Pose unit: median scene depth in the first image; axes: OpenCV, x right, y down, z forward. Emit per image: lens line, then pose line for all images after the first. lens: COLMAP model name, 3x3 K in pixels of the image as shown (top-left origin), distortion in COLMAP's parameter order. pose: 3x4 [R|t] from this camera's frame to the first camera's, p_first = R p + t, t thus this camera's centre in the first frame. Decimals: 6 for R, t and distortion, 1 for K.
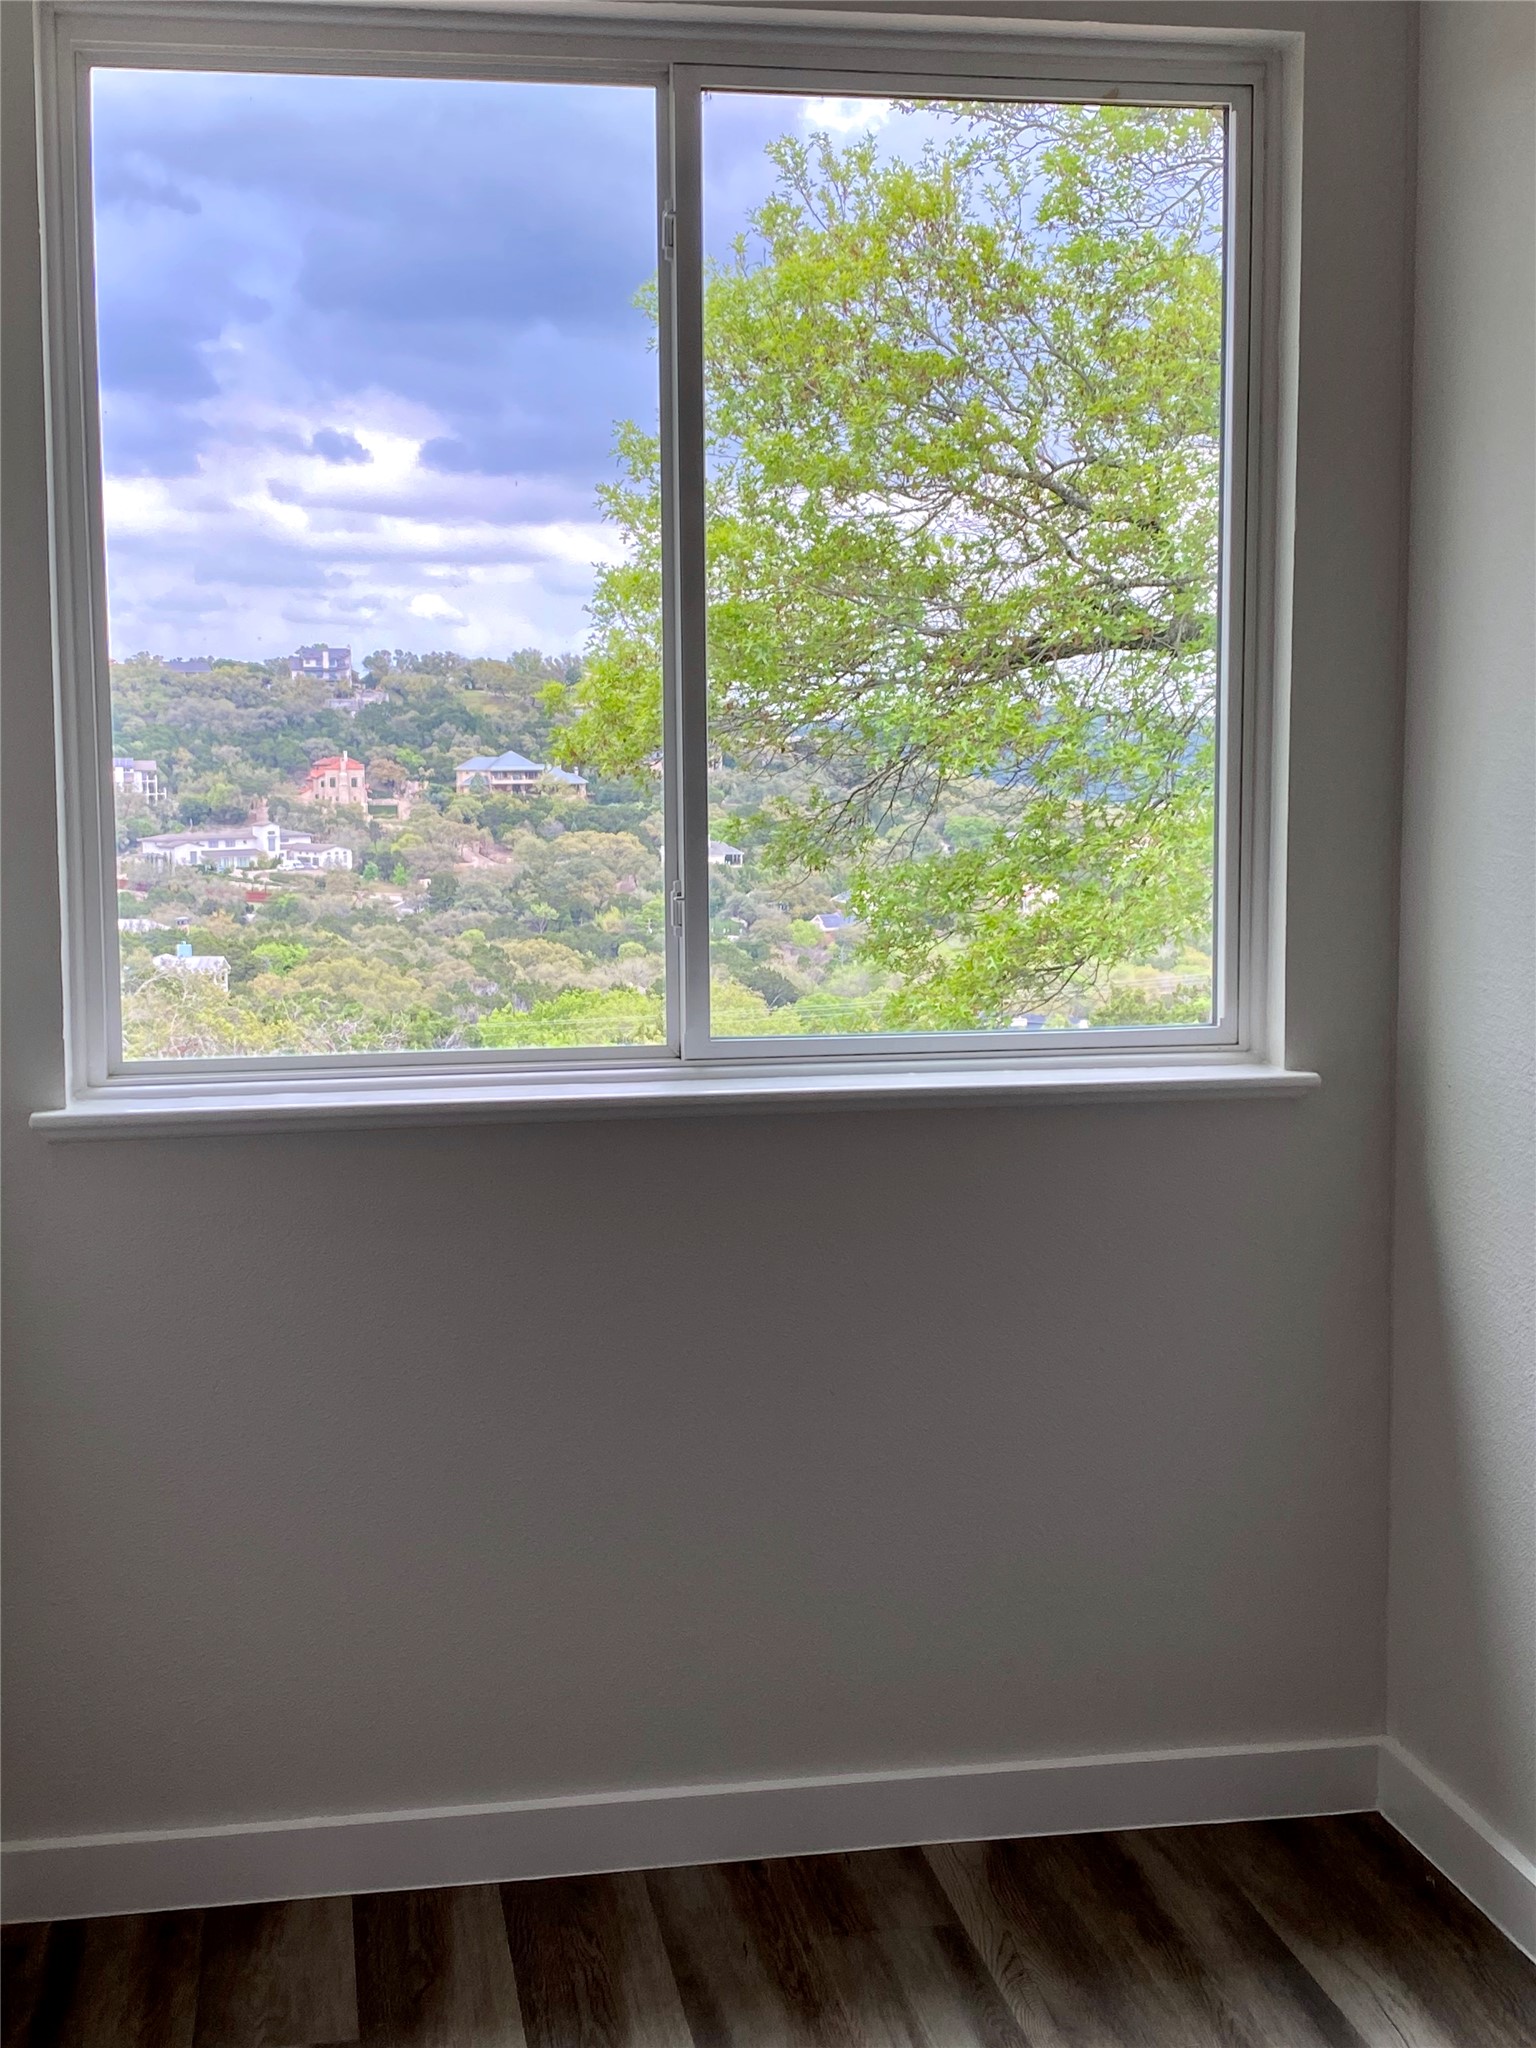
lens RADIAL K [[2487.5, 0, 768.0], [0, 2487.5, 1024.0], [0, 0, 1]] dist [0.127848, -0.009303]
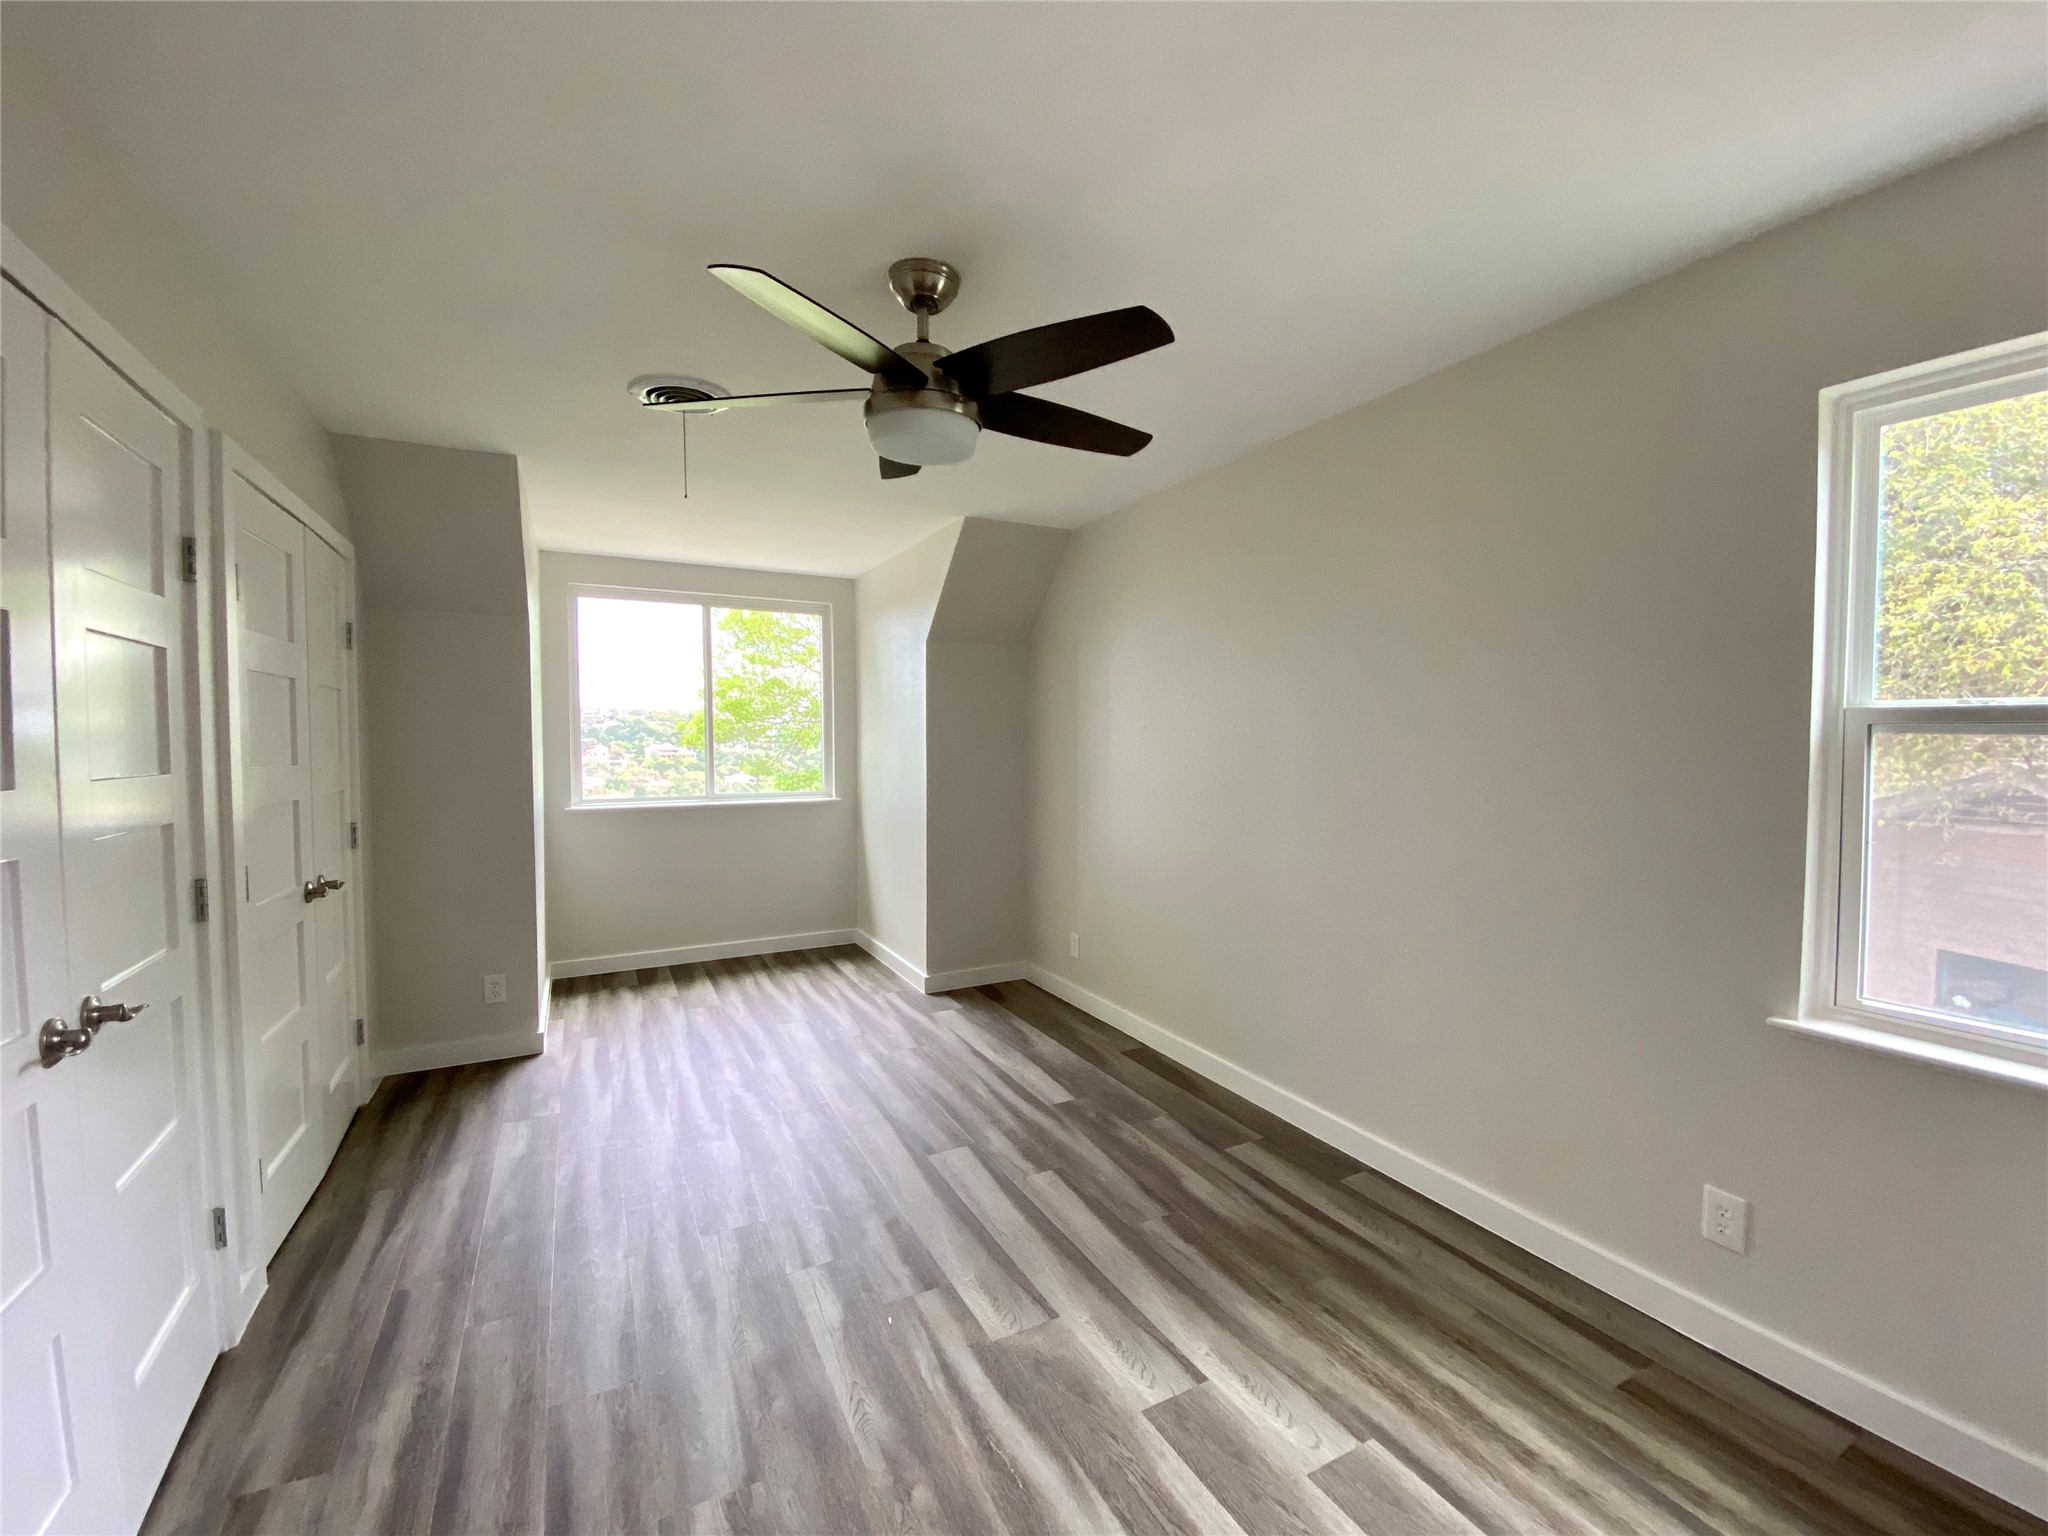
lens RADIAL K [[817.4, 0, 1024.0], [0, 817.4, 768.0], [0, 0, 1]] dist [0.033938, -0.000036]
pose [[0.953210, -0.006333, 0.302242, 0.070785], [0.030135, 0.996792, -0.074151, 0.096521], [-0.300802, 0.079790, 0.950343, -0.755601]]
